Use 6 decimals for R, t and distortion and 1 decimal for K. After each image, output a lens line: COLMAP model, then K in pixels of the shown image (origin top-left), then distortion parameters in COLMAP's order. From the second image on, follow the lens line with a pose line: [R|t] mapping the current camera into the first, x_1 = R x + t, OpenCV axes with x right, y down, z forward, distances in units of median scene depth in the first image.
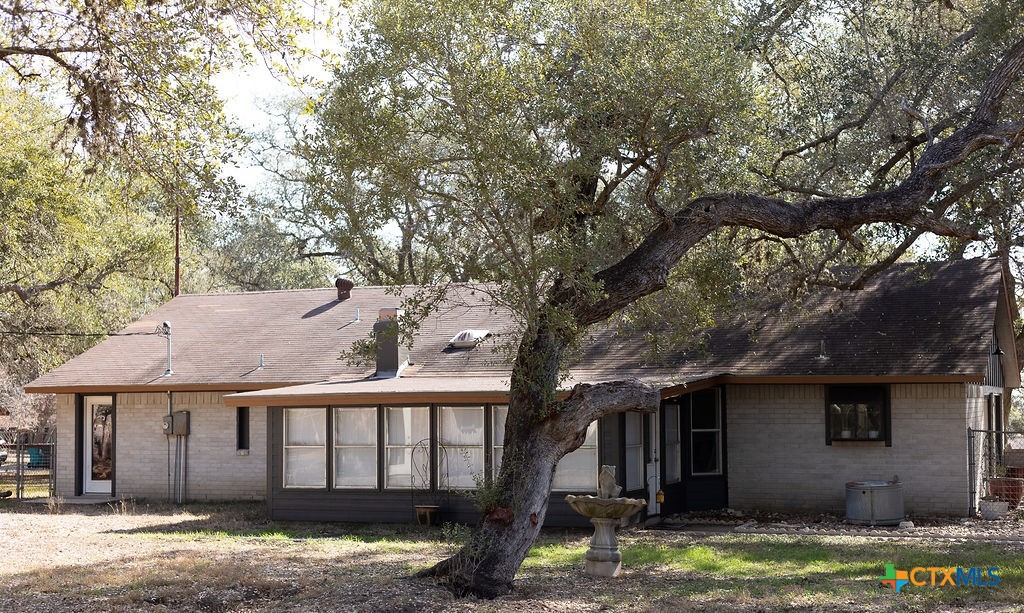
lens RADIAL K [[1499.8, 0, 511.8], [0, 1499.8, 306.2], [0, 0, 1]] dist [0.001129, 0.000000]
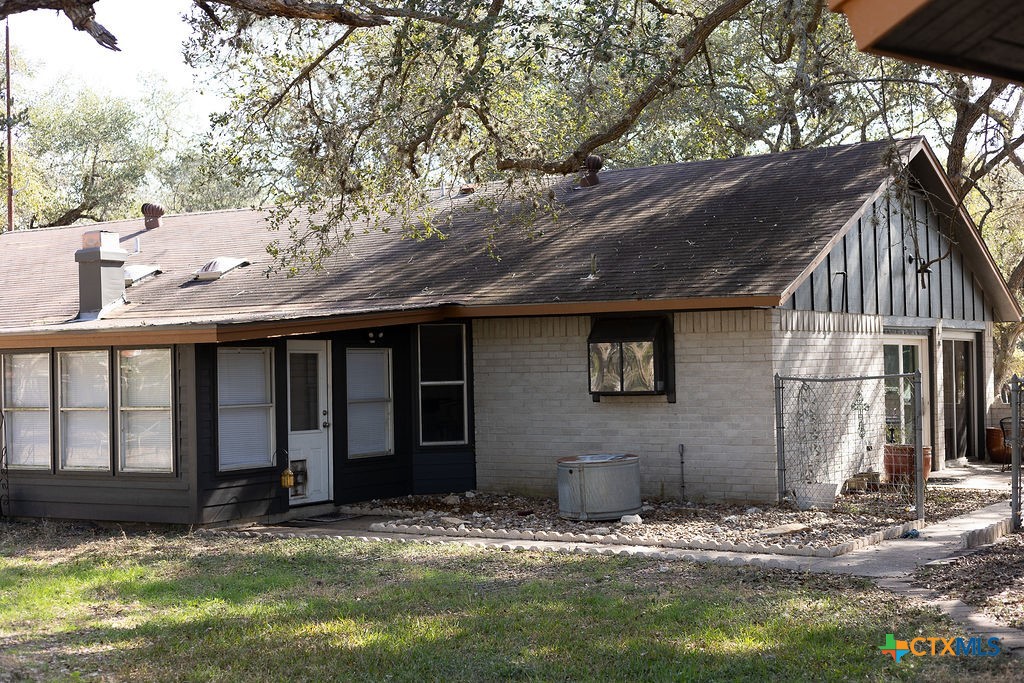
lens RADIAL K [[1496.0, 0, 512.2], [0, 1496.0, 341.6], [0, 0, 1]] dist [0.037898, 0.000000]
pose [[0.987543, -0.015945, -0.156542, 0.283503], [0.023663, 0.998588, 0.047560, 0.030347], [0.155562, -0.050671, 0.986526, 0.305622]]
